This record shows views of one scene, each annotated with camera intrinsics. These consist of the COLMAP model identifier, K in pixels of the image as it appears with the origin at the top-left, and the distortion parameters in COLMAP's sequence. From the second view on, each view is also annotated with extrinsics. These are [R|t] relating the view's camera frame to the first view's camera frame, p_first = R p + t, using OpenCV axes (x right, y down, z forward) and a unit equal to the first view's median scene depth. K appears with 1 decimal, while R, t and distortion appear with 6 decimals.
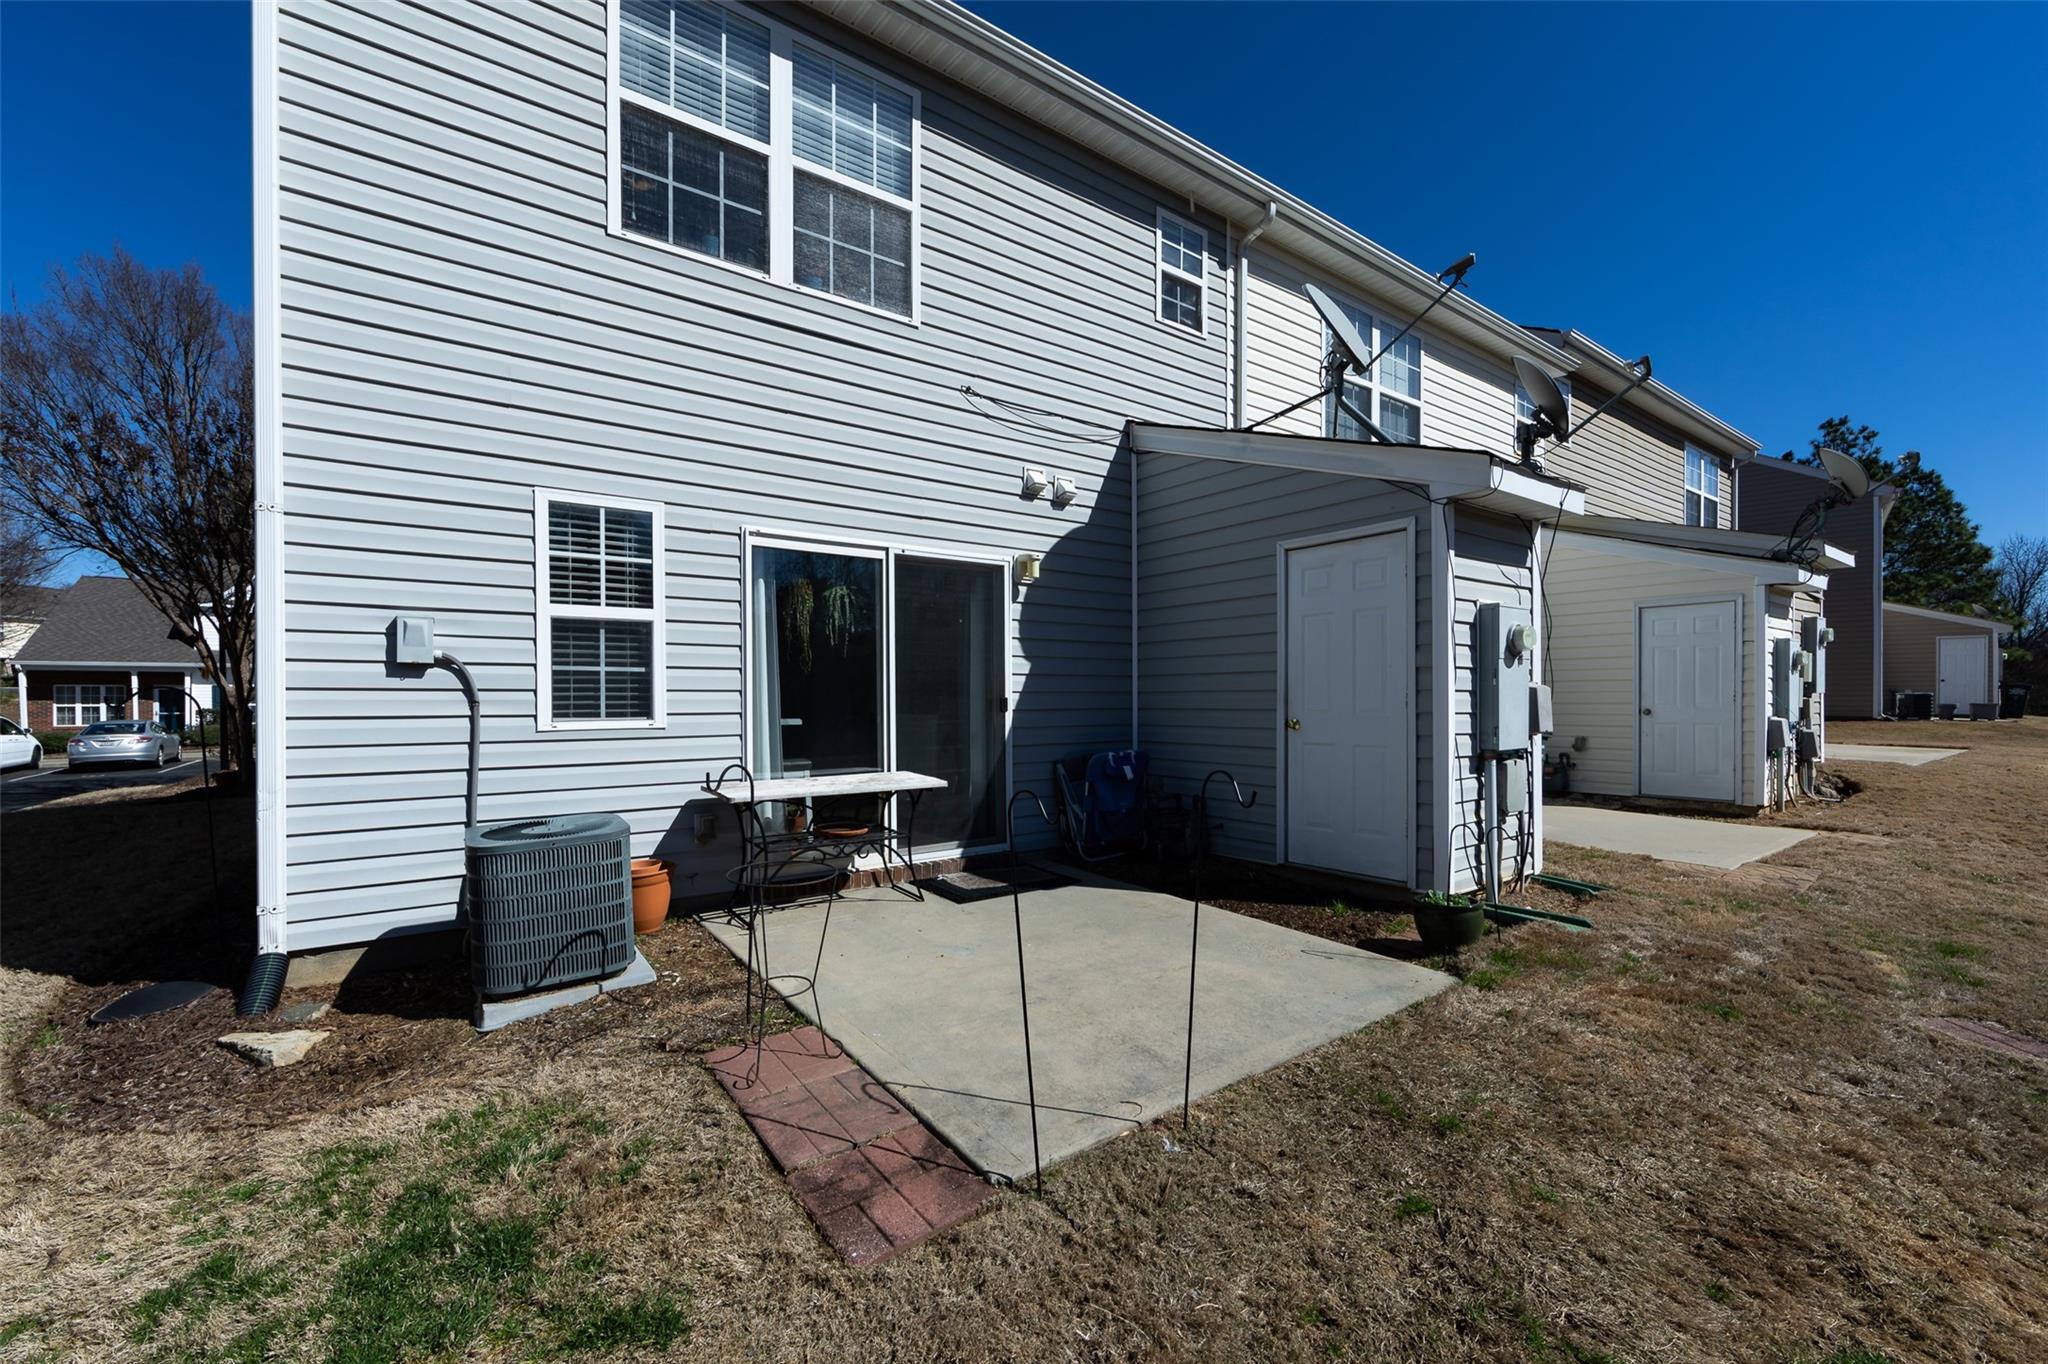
lens RADIAL K [[810.4, 0, 1031.0], [0, 810.4, 691.6], [0, 0, 1]] dist [-0.000887, -0.001310]
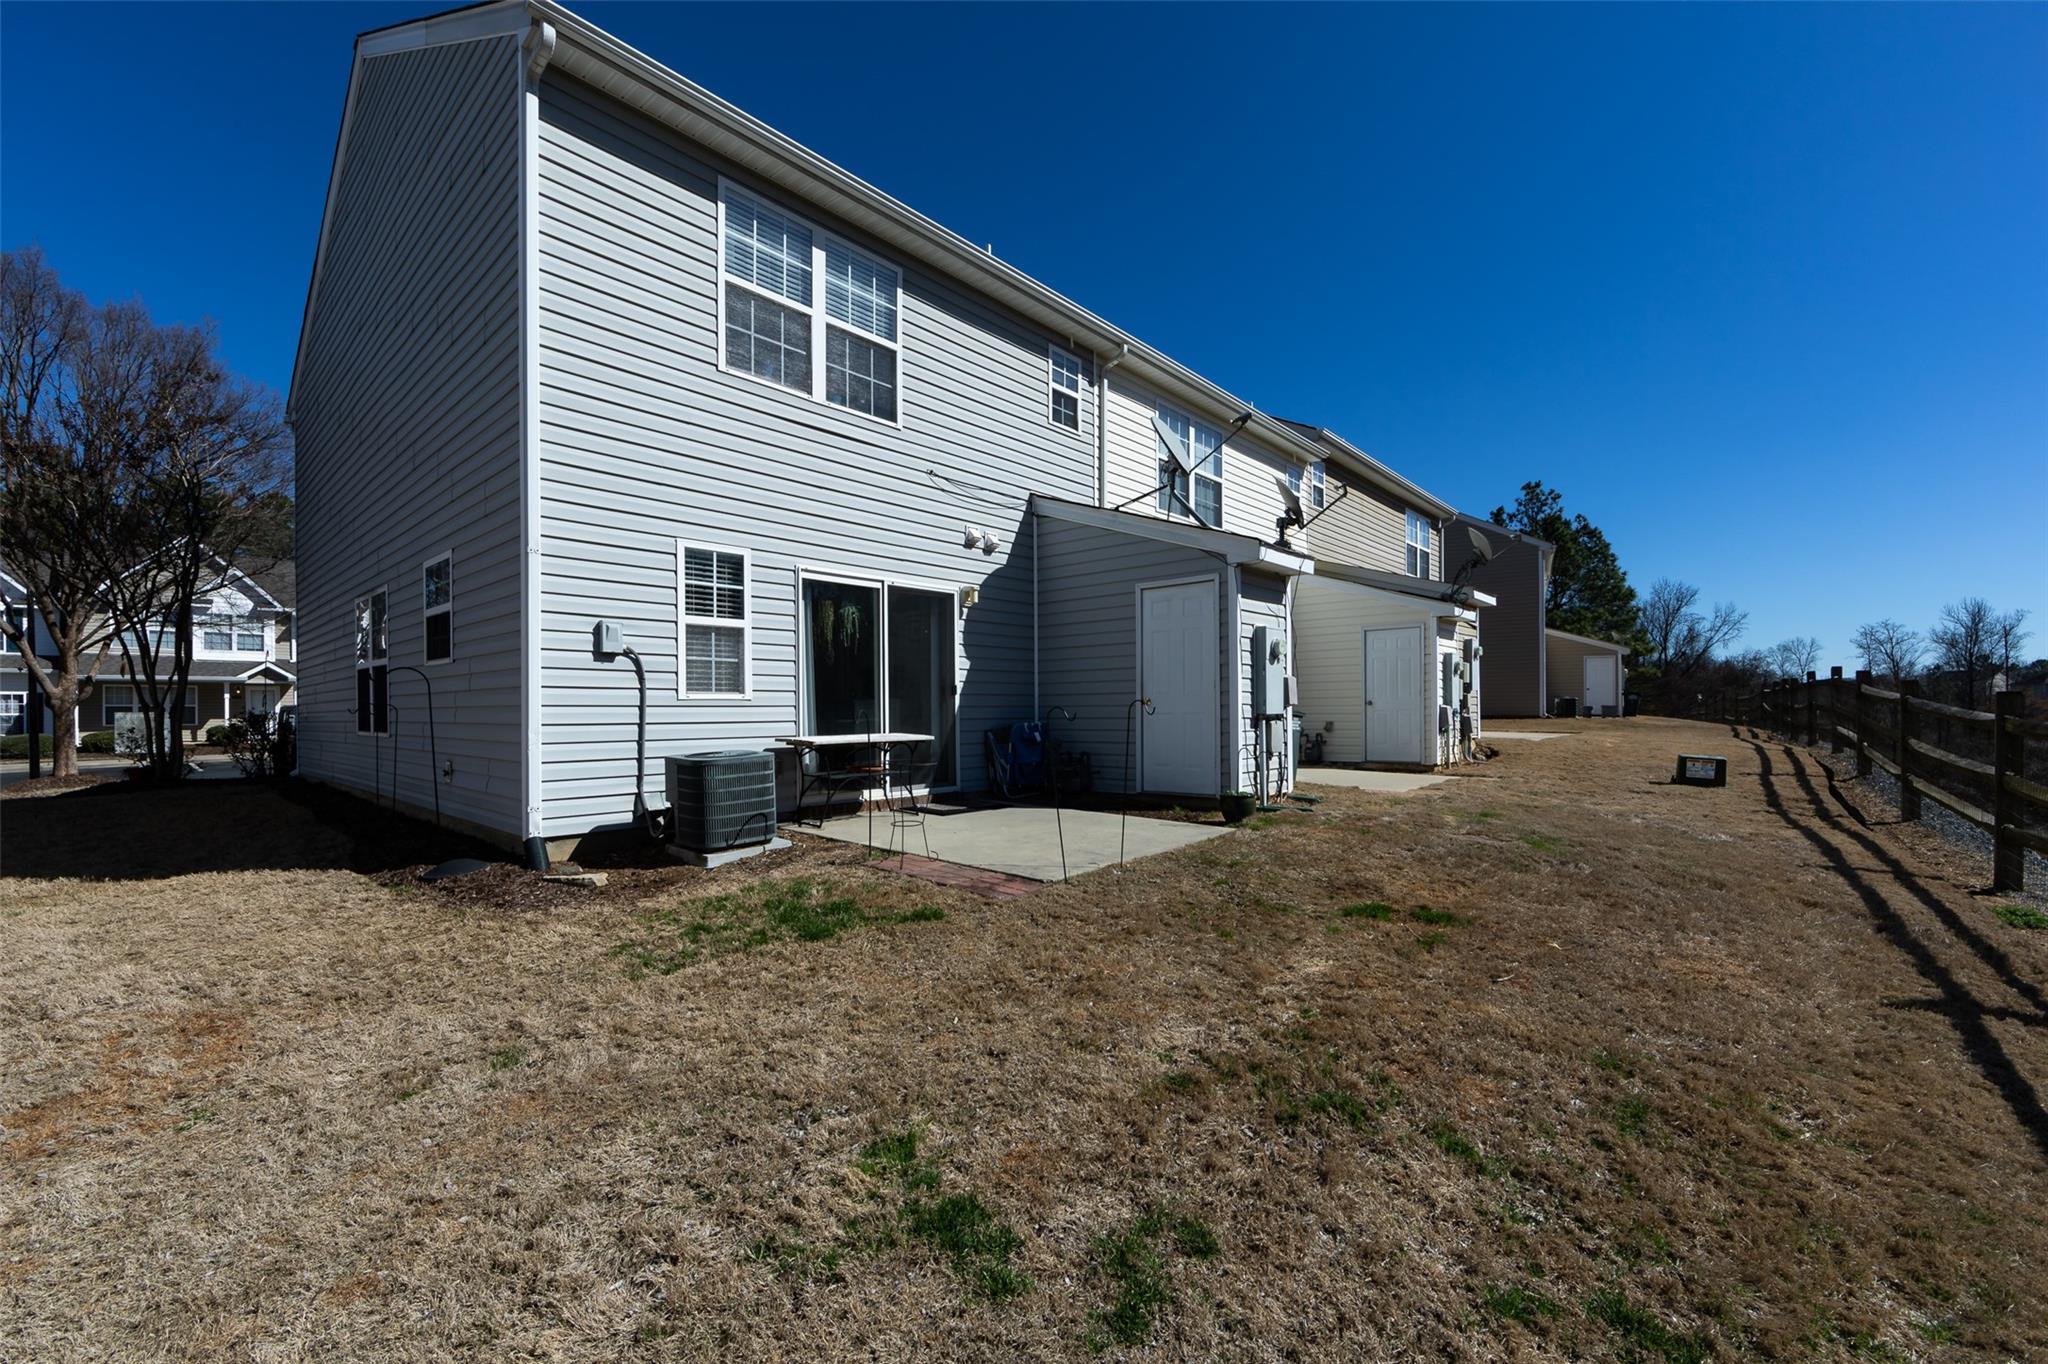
lens RADIAL K [[810.4, 0, 1021.9], [0, 810.4, 693.4], [0, 0, 1]] dist [-0.000887, -0.001310]
pose [[0.979353, 0.001477, 0.202153, -0.220078], [0.001685, 0.999879, -0.015467, 0.047385], [-0.202152, 0.015488, 0.979232, -0.463281]]
